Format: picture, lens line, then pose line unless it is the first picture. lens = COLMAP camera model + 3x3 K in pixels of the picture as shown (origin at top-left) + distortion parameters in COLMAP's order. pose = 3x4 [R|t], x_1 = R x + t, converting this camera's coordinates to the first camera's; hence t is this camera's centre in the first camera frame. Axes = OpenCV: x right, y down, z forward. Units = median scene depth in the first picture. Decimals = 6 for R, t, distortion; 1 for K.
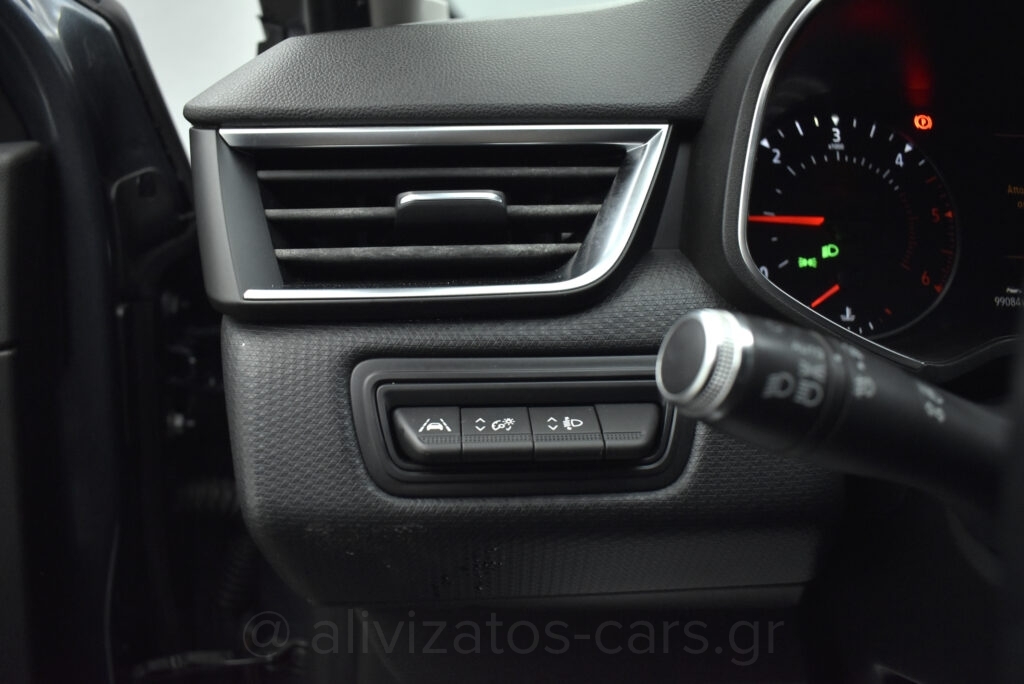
lens RADIAL K [[782.9, 0, 512.0], [0, 782.9, 342.0], [0, 0, 1]] dist [-0.099105, -0.000083]
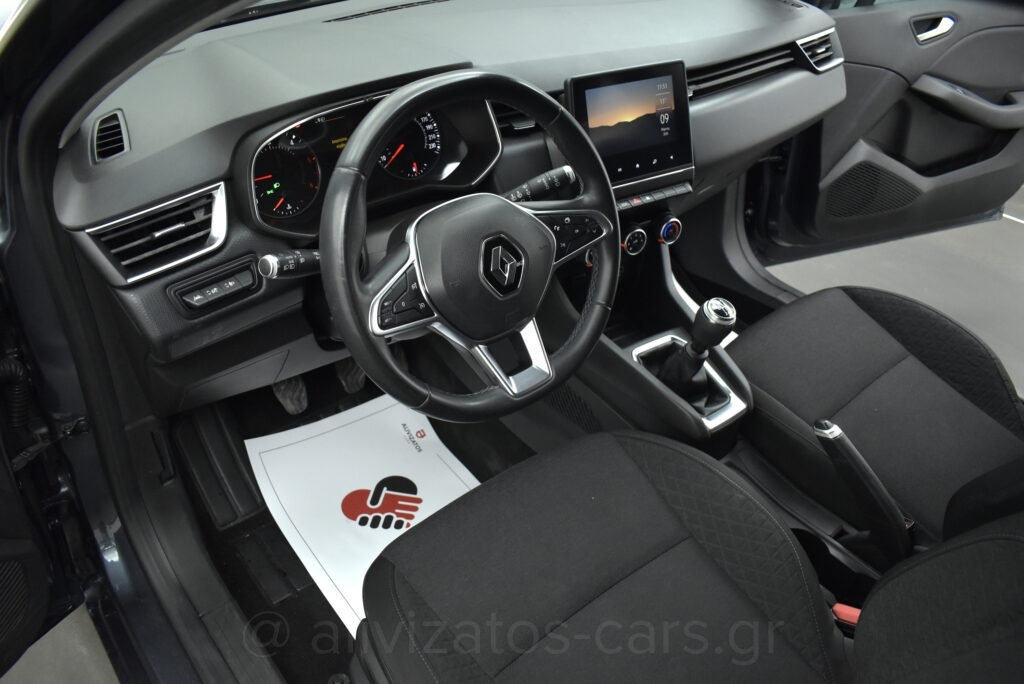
lens RADIAL K [[782.9, 0, 512.0], [0, 782.9, 342.0], [0, 0, 1]] dist [-0.099105, -0.000083]
pose [[0.751526, -0.381736, 0.538040, -0.861904], [0.169922, 0.900069, 0.401250, -0.765961], [-0.637445, -0.210125, 0.741291, -2.243900]]
